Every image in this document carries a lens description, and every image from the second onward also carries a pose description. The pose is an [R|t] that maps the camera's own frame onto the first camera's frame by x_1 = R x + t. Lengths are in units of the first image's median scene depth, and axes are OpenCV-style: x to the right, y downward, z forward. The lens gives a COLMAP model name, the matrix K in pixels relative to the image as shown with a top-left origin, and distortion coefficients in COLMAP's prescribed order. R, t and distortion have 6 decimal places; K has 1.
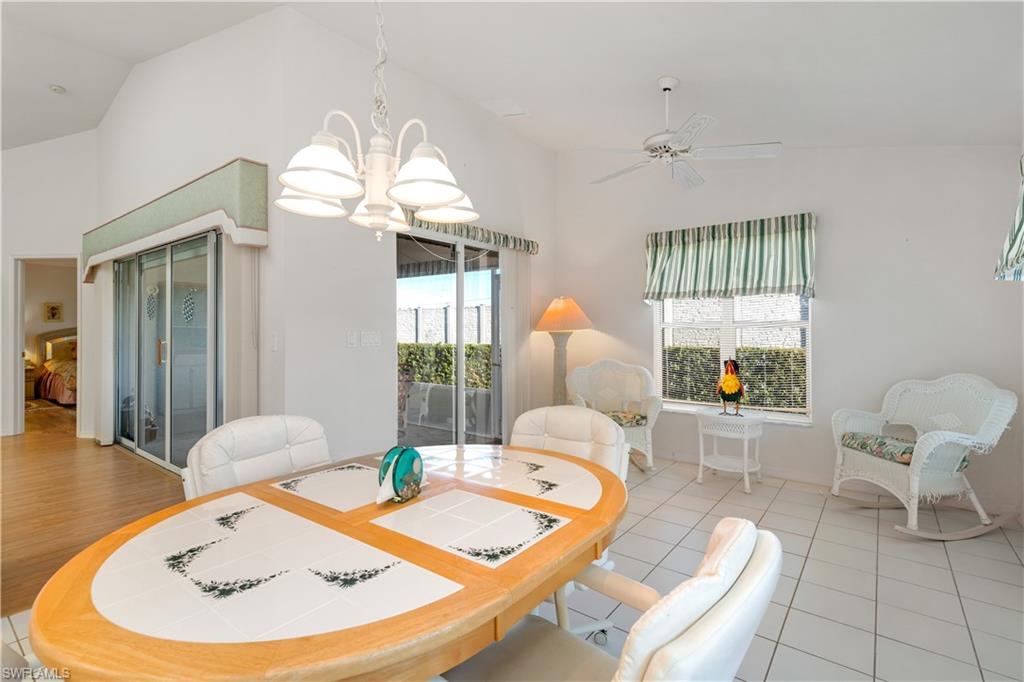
lens RADIAL K [[485.2, 0, 526.3], [0, 485.2, 325.6], [0, 0, 1]] dist [0.005675, 0.000411]
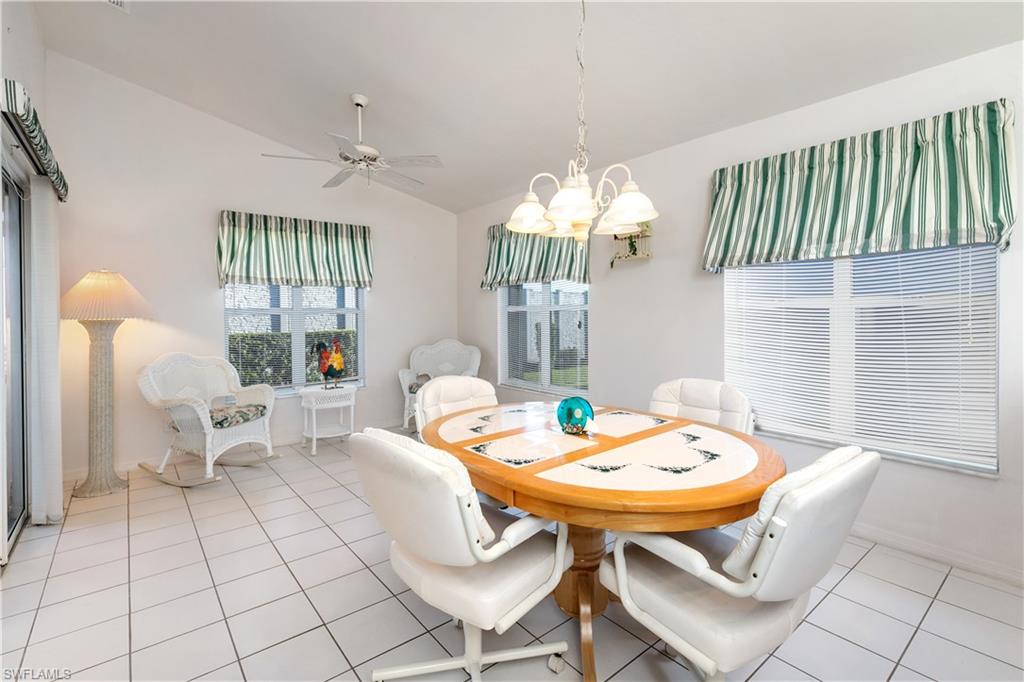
lens RADIAL K [[493.4, 0, 512.5], [0, 493.4, 321.8], [0, 0, 1]] dist [0.000009, -0.000051]
pose [[0.170753, -0.014683, 0.985204, -0.630327], [0.000427, 0.999890, 0.014828, 0.006774], [-0.985314, -0.002111, 0.170740, 0.352041]]
